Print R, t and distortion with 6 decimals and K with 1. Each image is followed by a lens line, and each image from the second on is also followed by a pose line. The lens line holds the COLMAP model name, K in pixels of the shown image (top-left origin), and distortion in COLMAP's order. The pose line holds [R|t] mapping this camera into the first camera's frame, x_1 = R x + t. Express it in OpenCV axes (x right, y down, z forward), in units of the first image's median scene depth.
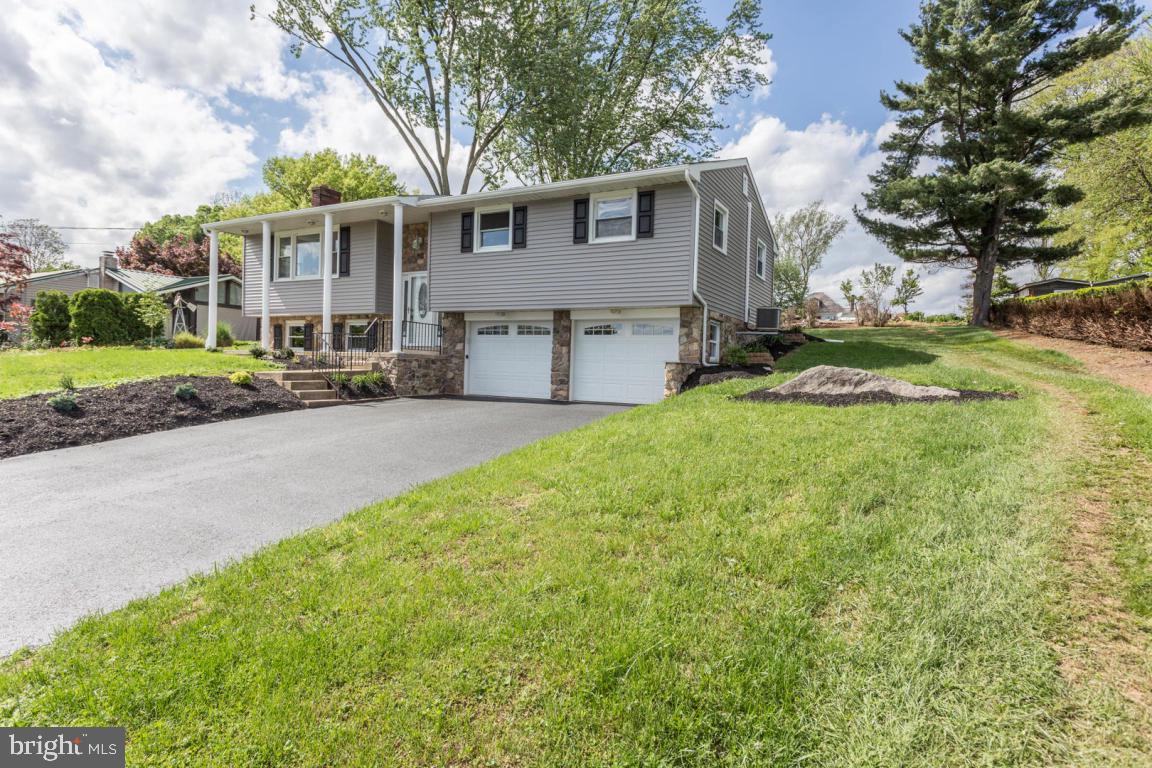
lens RADIAL K [[635.6, 0, 576.0], [0, 635.6, 384.0], [0, 0, 1]] dist [-0.021778, 0.000591]
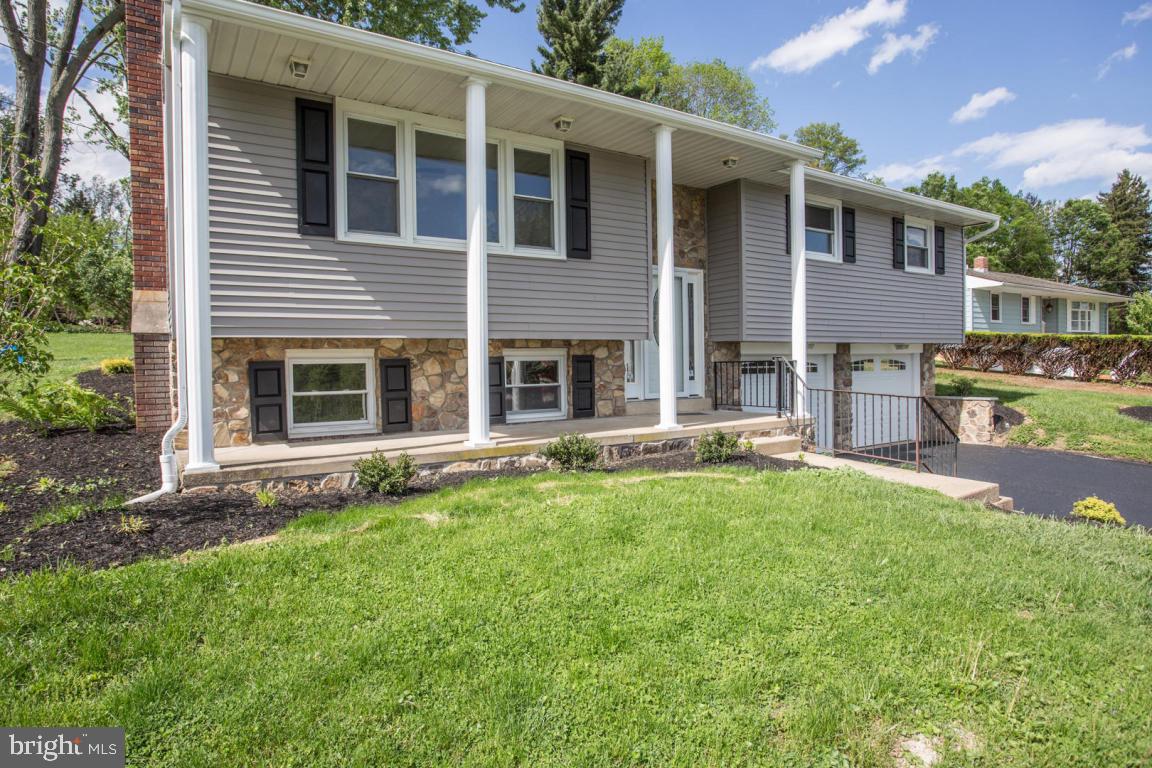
lens RADIAL K [[635.6, 0, 576.0], [0, 635.6, 384.0], [0, 0, 1]] dist [-0.021778, 0.000591]
pose [[0.465105, -0.070506, 0.882444, -0.818994], [0.044167, 0.997430, 0.056414, -0.111311], [-0.884153, 0.012736, 0.467023, 0.830044]]
